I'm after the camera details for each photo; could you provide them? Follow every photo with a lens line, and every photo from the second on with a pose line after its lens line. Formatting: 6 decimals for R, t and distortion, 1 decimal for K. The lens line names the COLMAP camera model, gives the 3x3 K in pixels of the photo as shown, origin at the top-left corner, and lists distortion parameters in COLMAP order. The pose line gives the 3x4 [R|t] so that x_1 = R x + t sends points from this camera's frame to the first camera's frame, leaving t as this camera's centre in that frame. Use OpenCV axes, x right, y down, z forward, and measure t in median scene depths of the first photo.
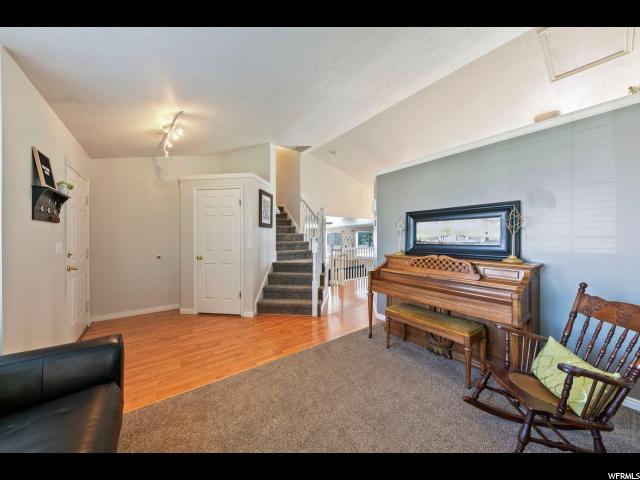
lens RADIAL K [[223.4, 0, 320.1], [0, 223.4, 242.7], [0, 0, 1]] dist [0.010086, -0.000270]
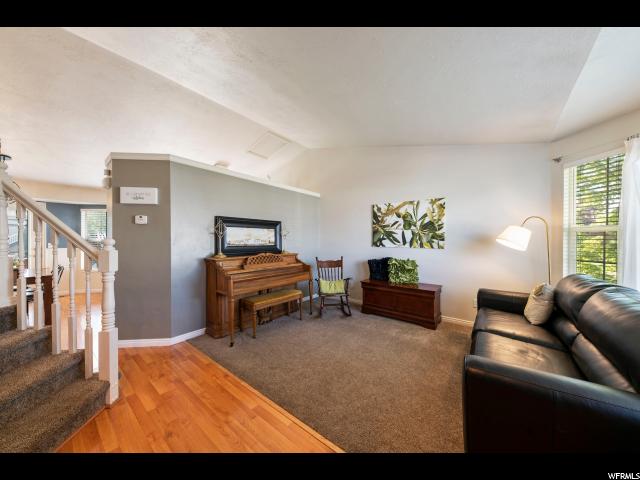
lens RADIAL K [[223.4, 0, 320.1], [0, 223.4, 242.7], [0, 0, 1]] dist [0.010086, -0.000270]
pose [[-0.231212, -0.000399, 0.972903, -0.899277], [0.027215, 0.999606, 0.006878, -0.008480], [-0.972523, 0.028068, -0.231110, 0.952984]]
